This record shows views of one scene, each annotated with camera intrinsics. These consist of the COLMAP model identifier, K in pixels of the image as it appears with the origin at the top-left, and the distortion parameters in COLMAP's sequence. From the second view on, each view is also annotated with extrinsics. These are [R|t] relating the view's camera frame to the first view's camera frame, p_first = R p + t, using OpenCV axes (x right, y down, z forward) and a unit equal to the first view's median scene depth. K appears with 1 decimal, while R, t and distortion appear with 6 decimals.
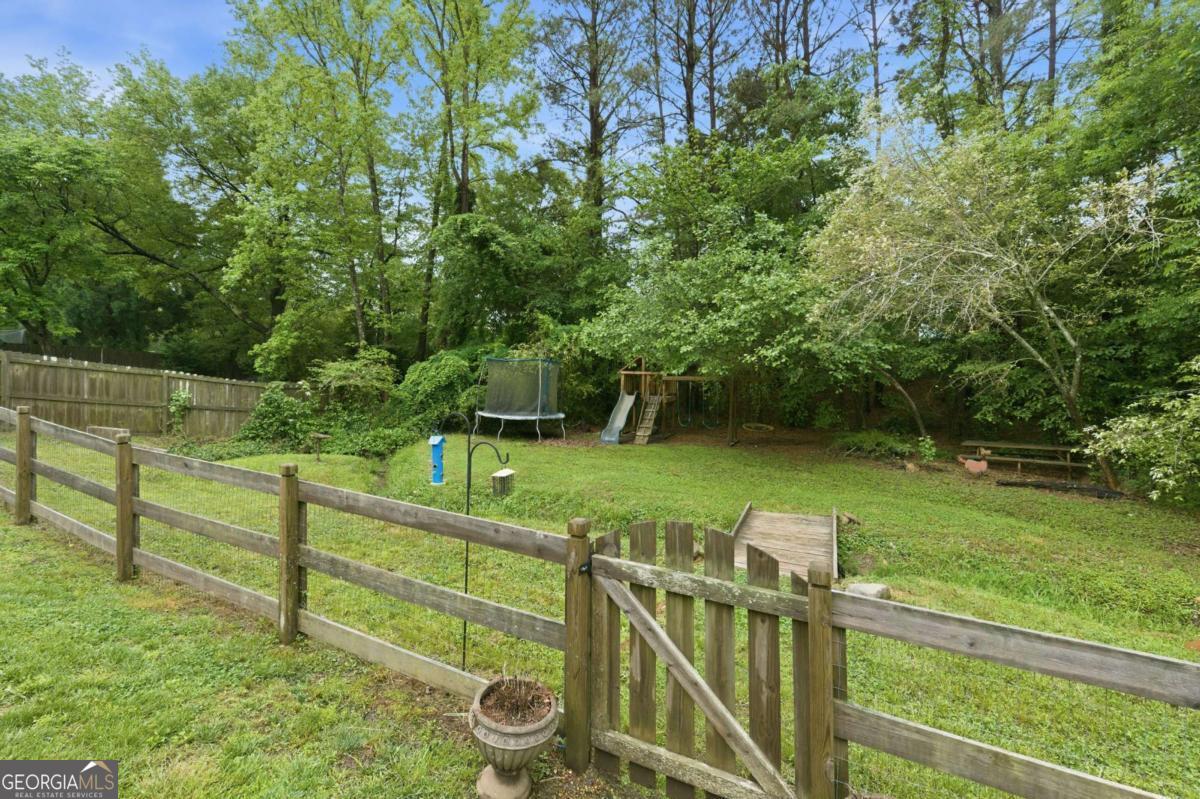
lens RADIAL K [[499.8, 0, 605.5], [0, 499.8, 371.0], [0, 0, 1]] dist [-0.000538, -0.000086]
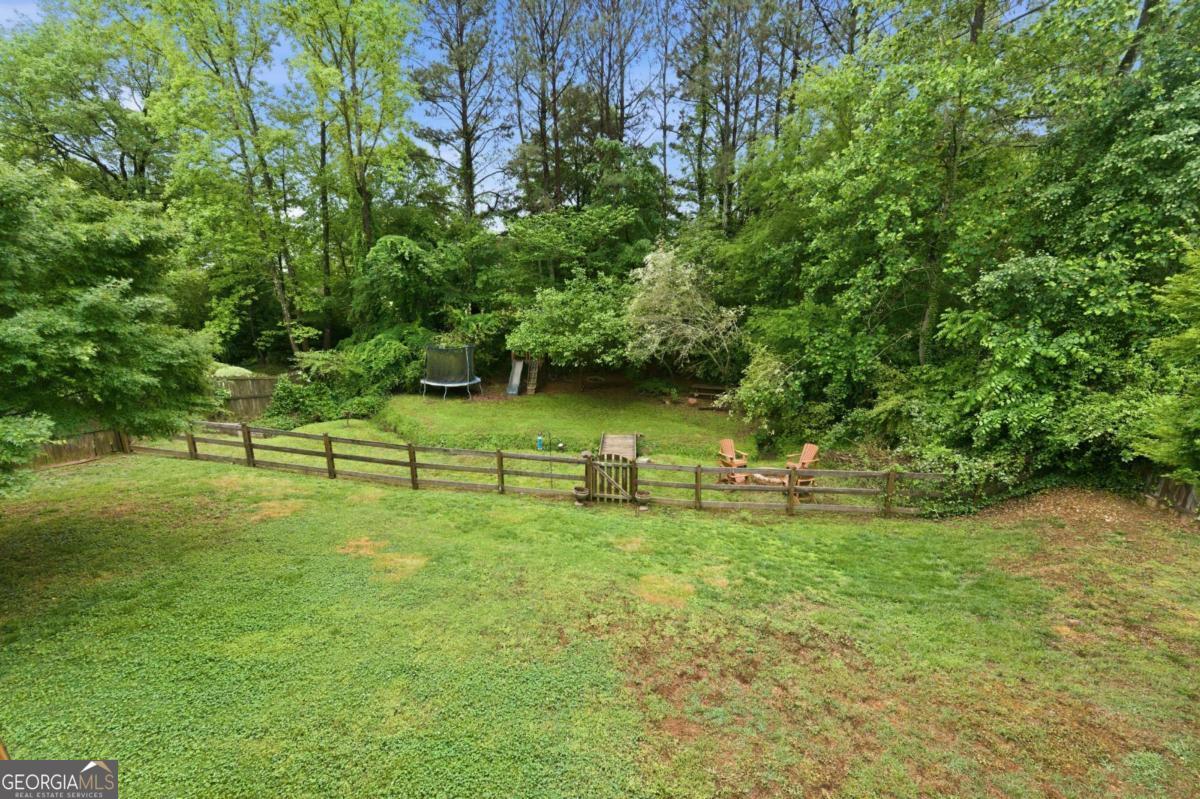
lens RADIAL K [[468.5, 0, 600.0], [0, 468.5, 399.5], [0, 0, 1]] dist [0.000046, -0.000035]
pose [[0.936862, -0.082840, 0.339747, -0.270856], [-0.005676, 0.967807, 0.251631, -0.256957], [-0.349654, -0.237672, 0.906231, -0.568202]]
